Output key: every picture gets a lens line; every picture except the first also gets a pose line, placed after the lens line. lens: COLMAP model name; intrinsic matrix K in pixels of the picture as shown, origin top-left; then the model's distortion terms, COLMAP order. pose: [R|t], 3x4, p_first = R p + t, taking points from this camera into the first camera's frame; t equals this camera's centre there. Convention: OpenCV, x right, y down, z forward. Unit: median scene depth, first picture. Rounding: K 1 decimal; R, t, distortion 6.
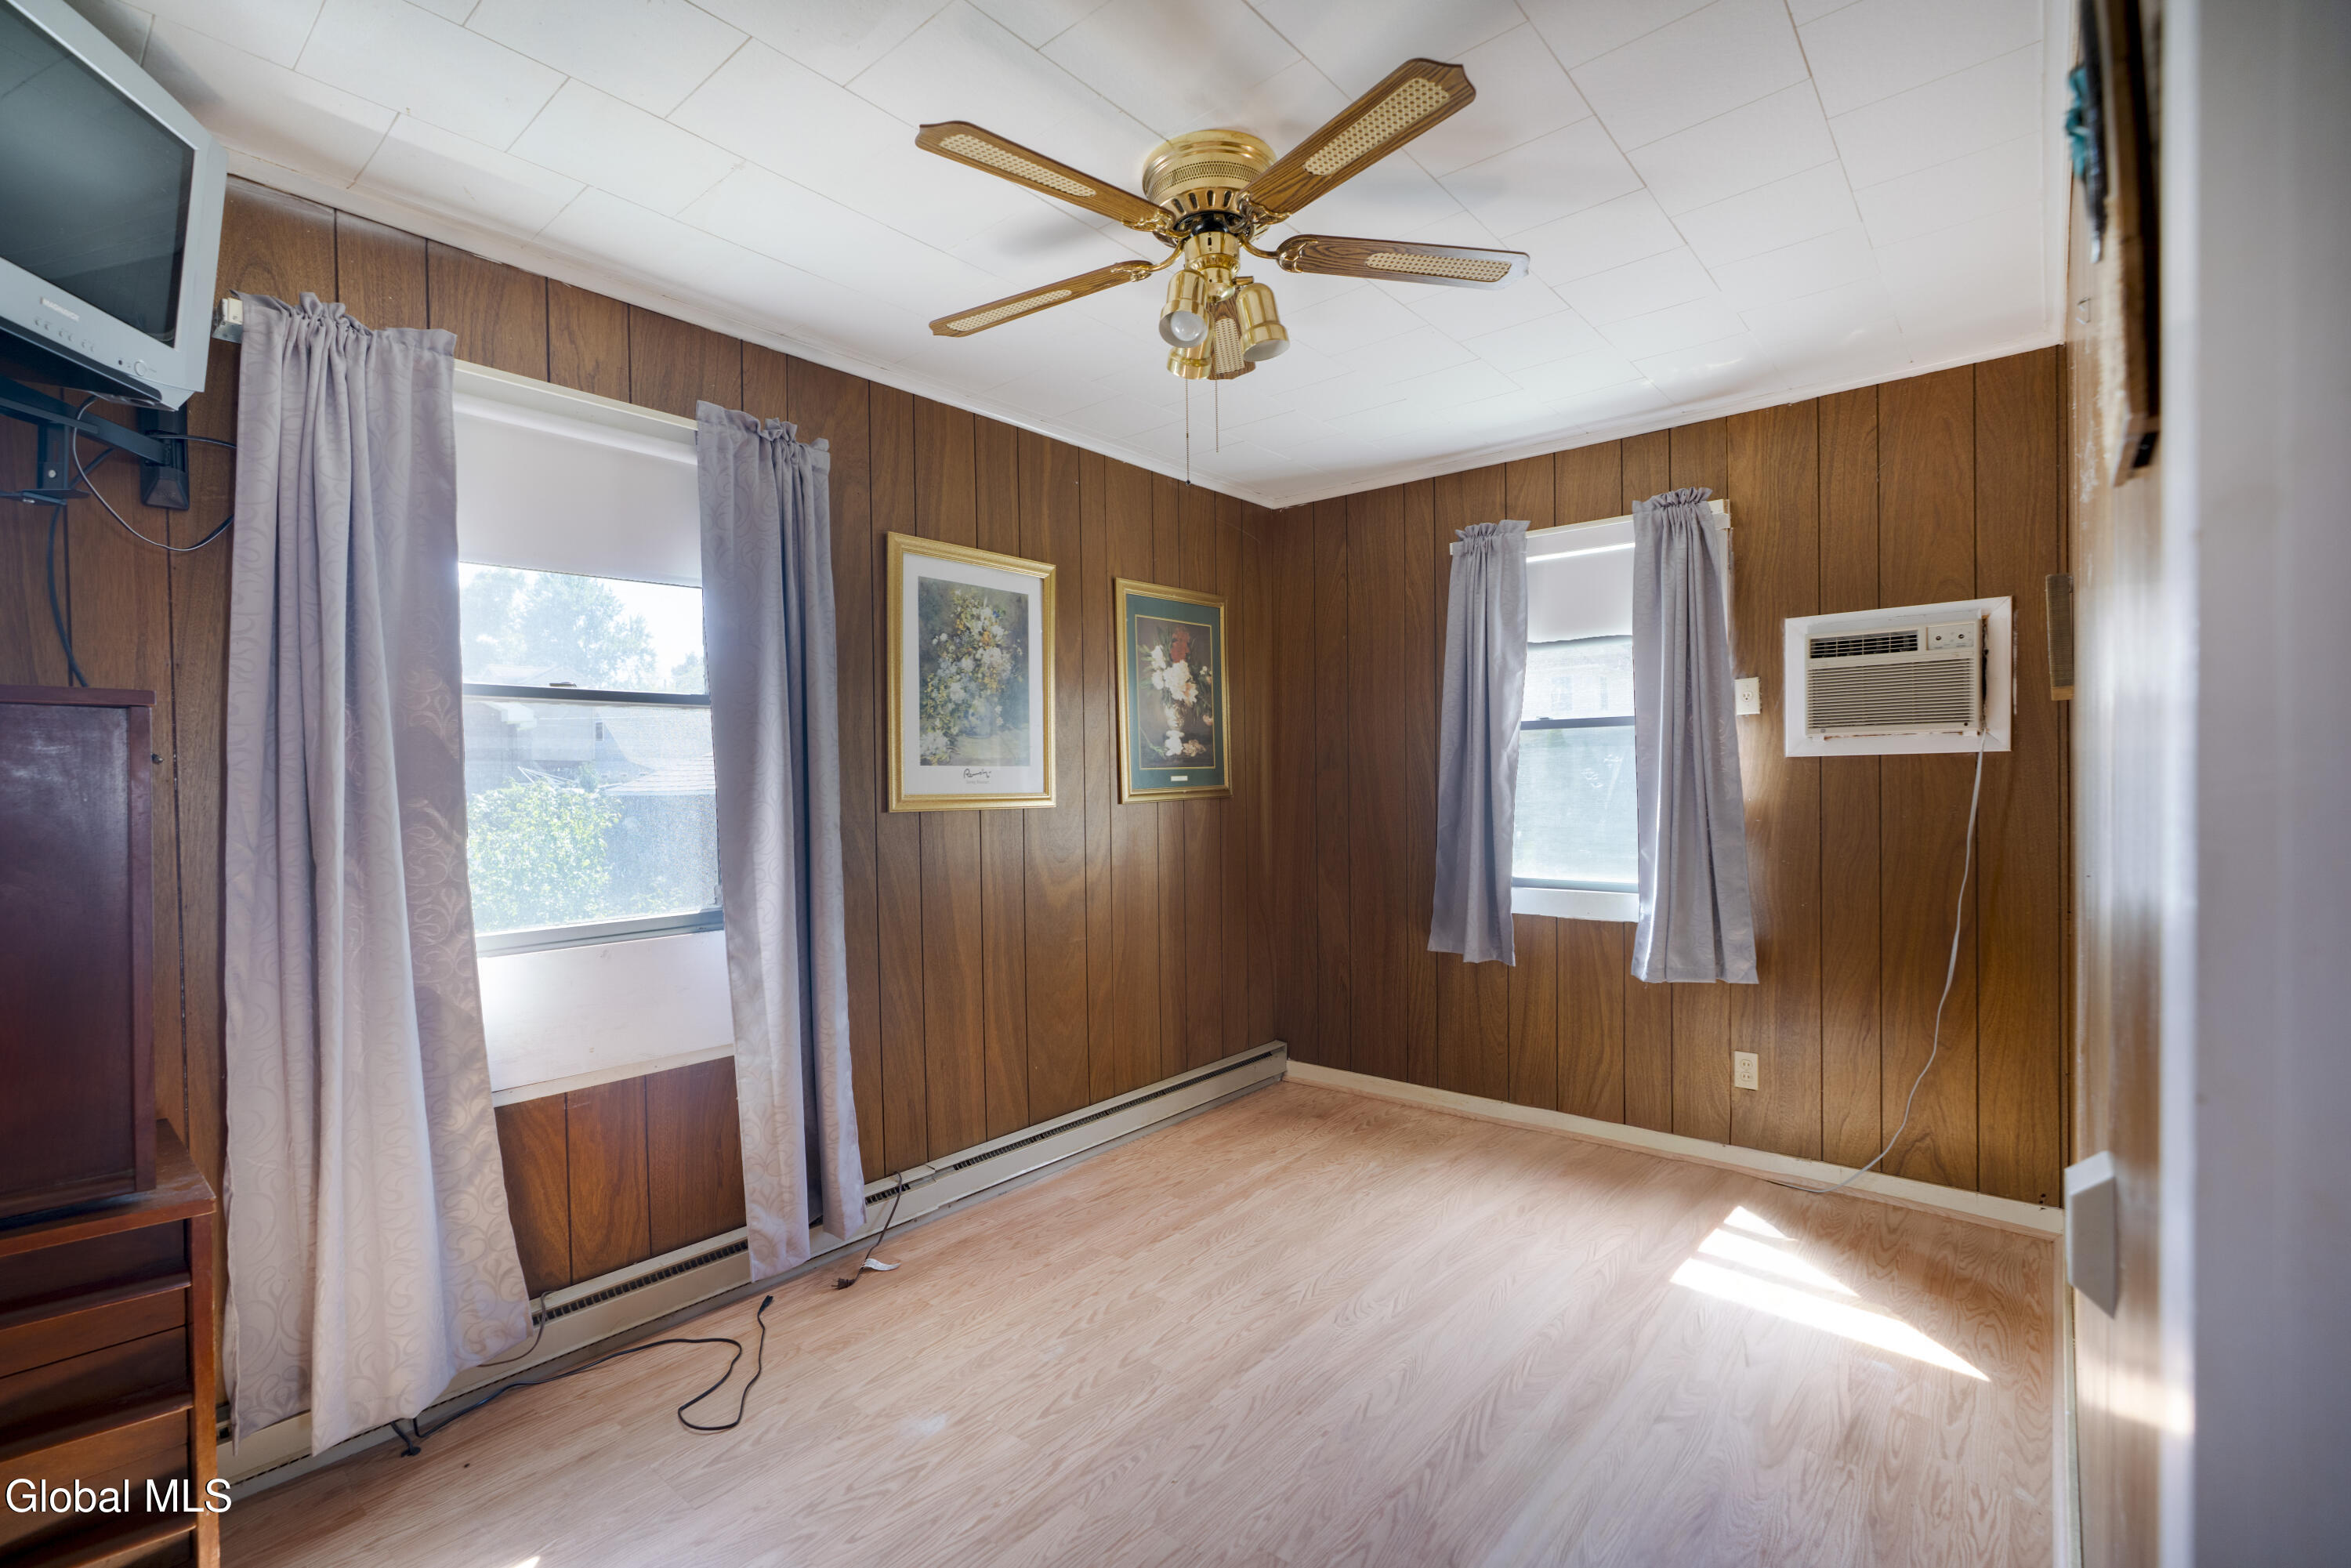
lens RADIAL K [[1040.2, 0, 1173.8], [0, 1040.2, 783.3], [0, 0, 1]] dist [-0.001721, -0.000011]
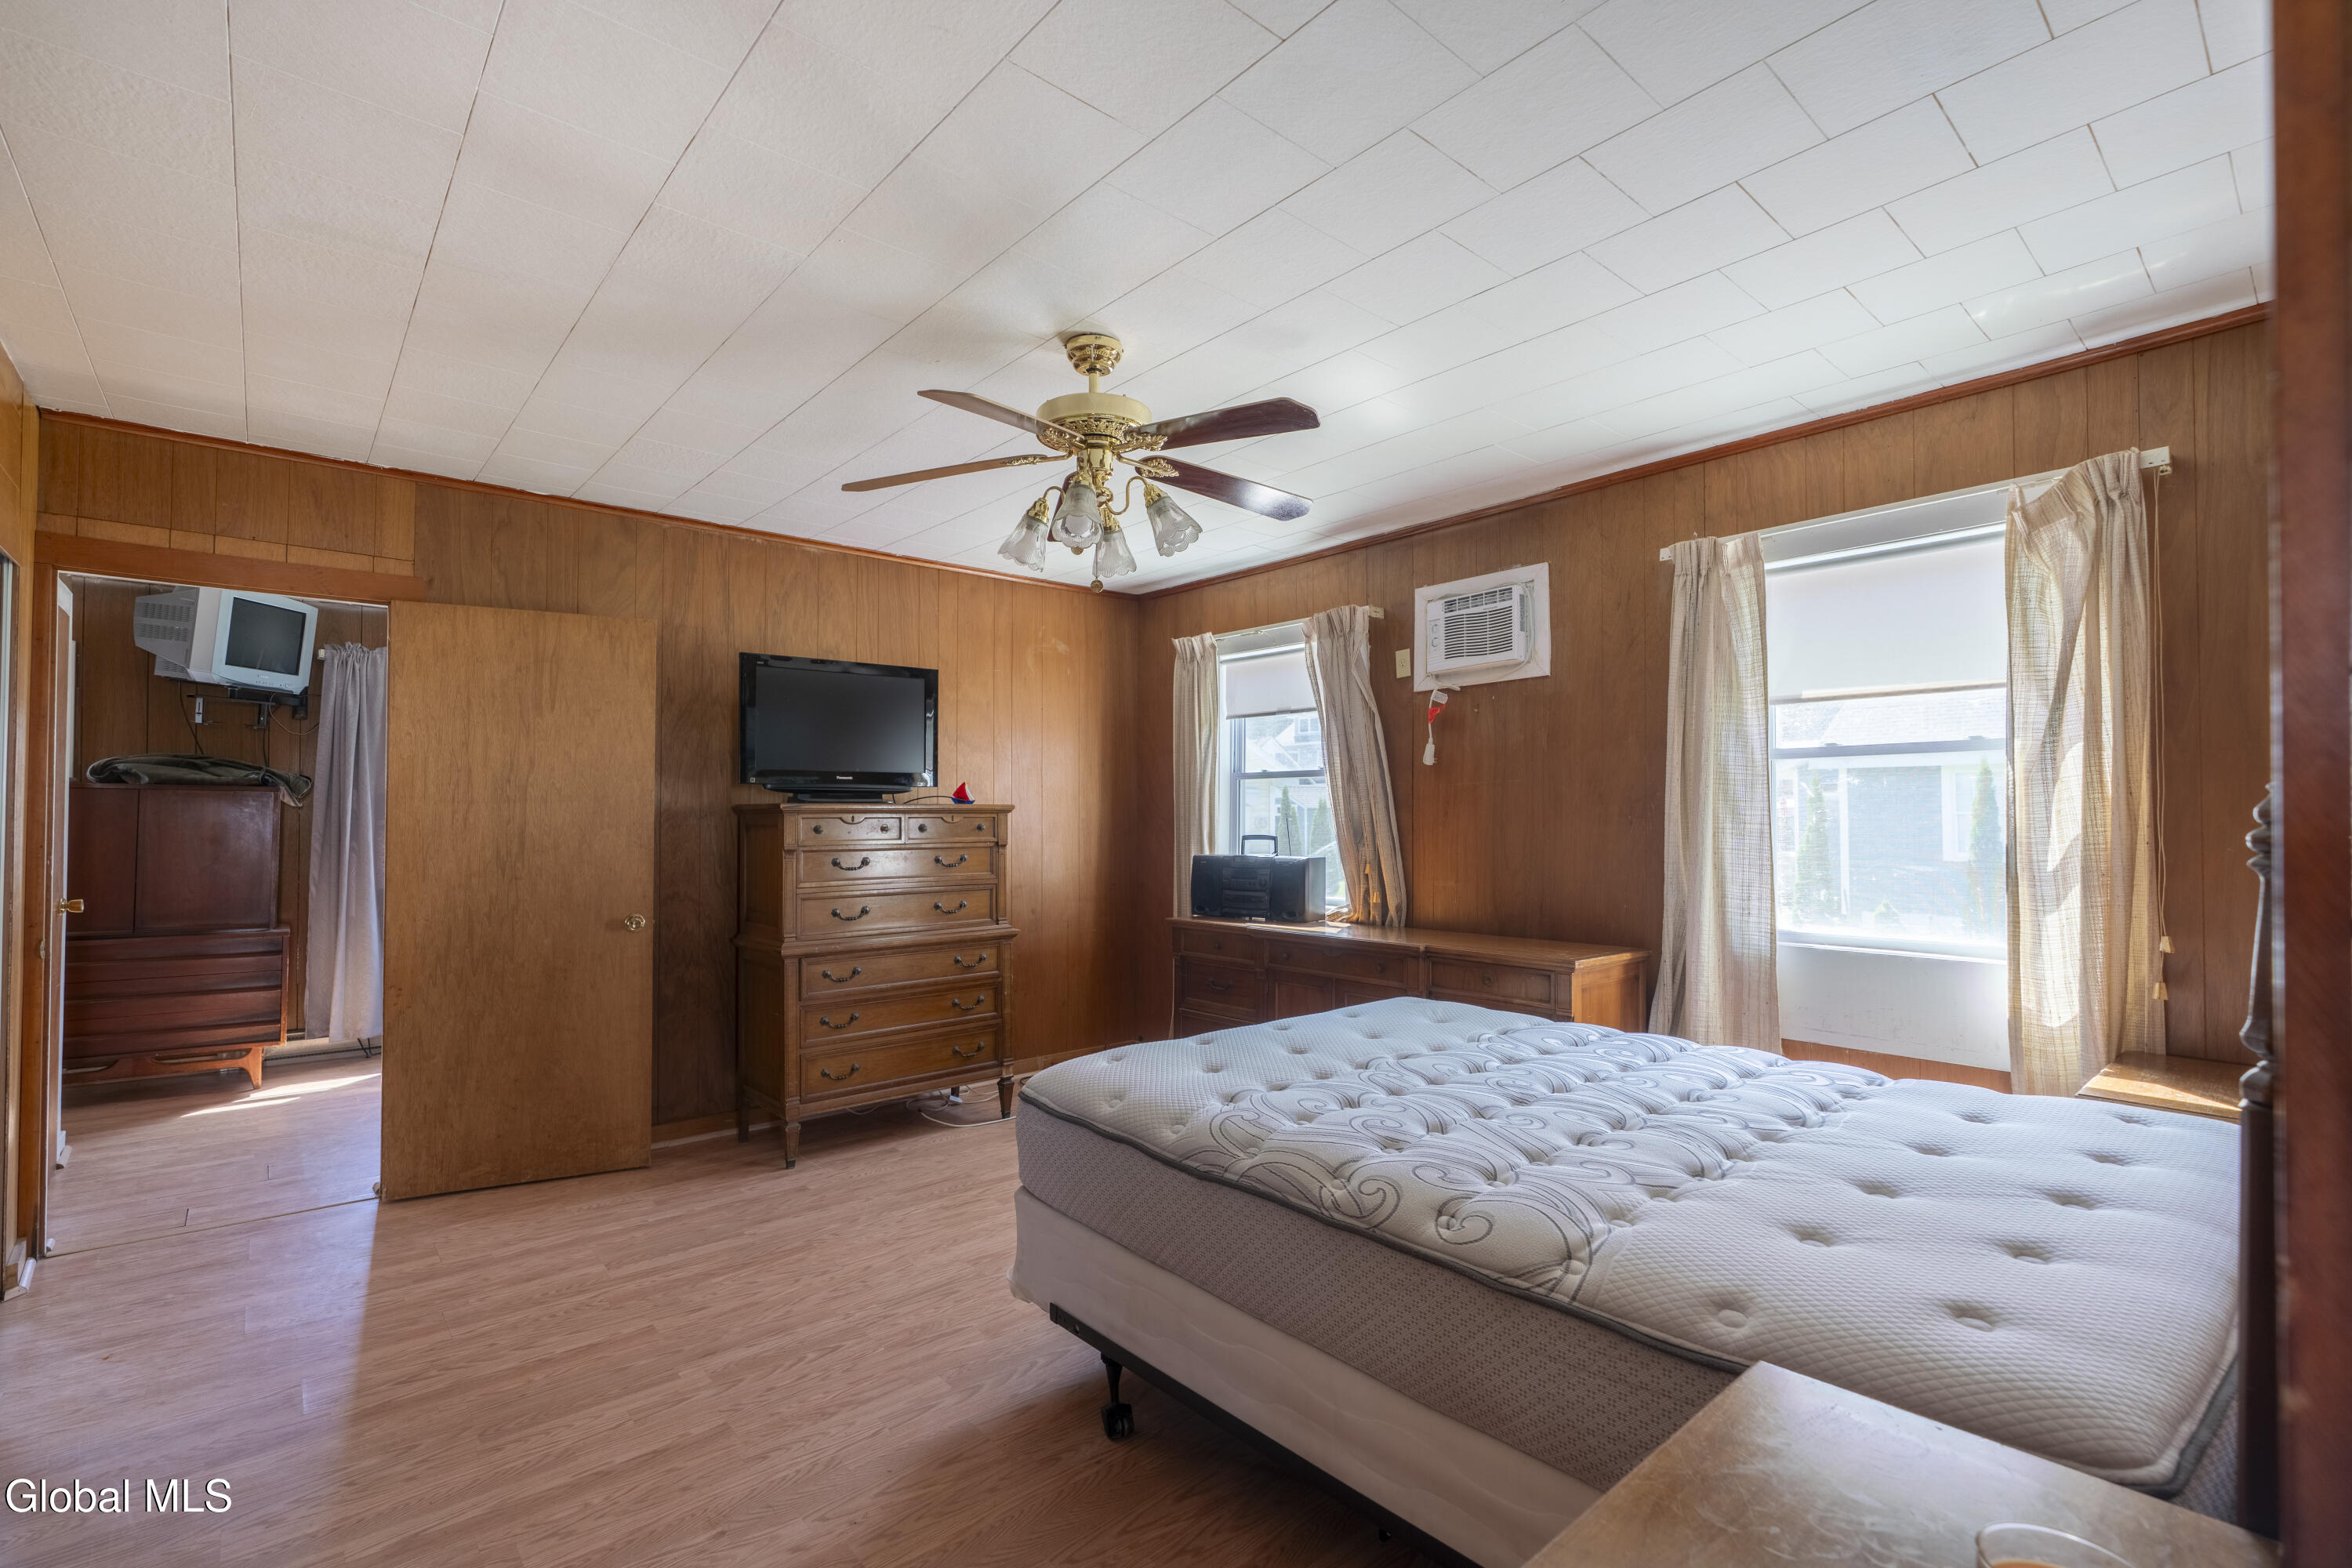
lens RADIAL K [[1040.7, 0, 1174.6], [0, 1040.7, 785.8], [0, 0, 1]] dist [-0.001721, -0.000011]
pose [[0.989337, 0.003107, -0.145615, 1.880095], [-0.007573, 0.999518, -0.030120, -0.009347], [0.145451, 0.030902, 0.988883, -1.519970]]
